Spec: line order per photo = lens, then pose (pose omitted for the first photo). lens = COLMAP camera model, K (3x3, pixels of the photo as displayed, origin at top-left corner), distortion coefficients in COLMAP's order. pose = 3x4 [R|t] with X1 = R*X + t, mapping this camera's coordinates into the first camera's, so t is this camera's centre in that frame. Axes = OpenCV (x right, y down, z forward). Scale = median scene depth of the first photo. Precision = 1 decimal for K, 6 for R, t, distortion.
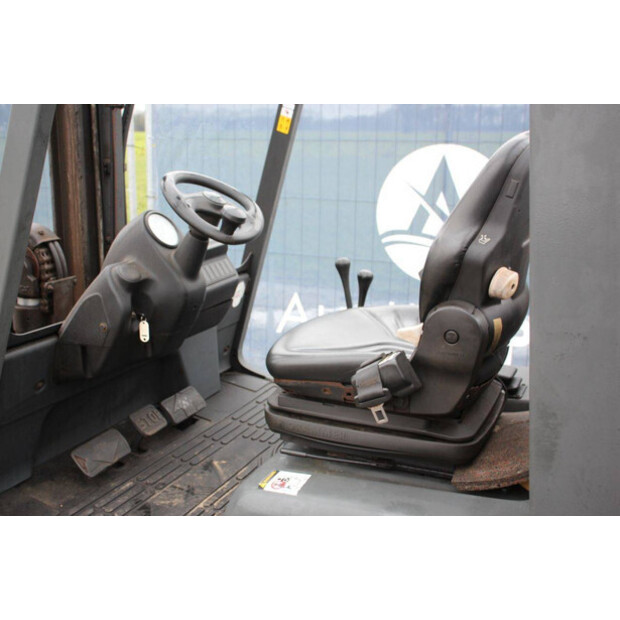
lens RADIAL K [[713.1, 0, 311.2], [0, 713.1, 306.4], [0, 0, 1]] dist [-0.023353, 0.000000]
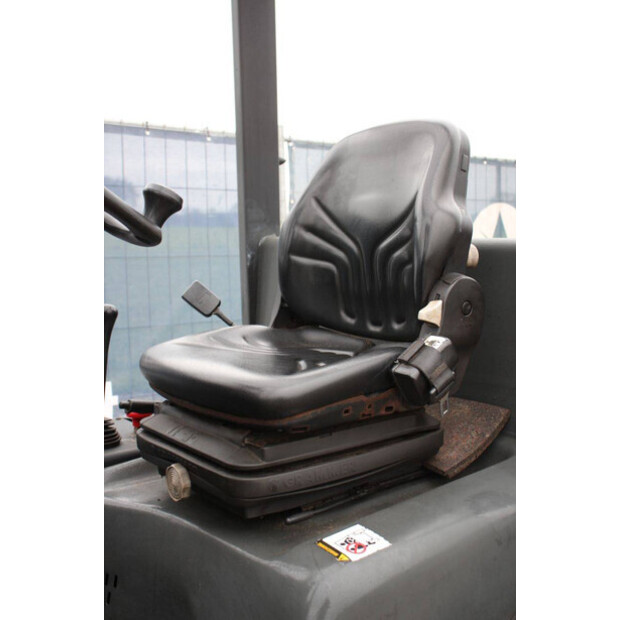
lens RADIAL K [[765.7, 0, 315.6], [0, 765.7, 310.9], [0, 0, 1]] dist [0.030445, 0.000000]
pose [[0.445791, -0.094389, 0.890147, -0.628734], [0.211655, 0.977342, -0.002363, 0.004524], [-0.869754, 0.189457, 0.455668, 0.533933]]
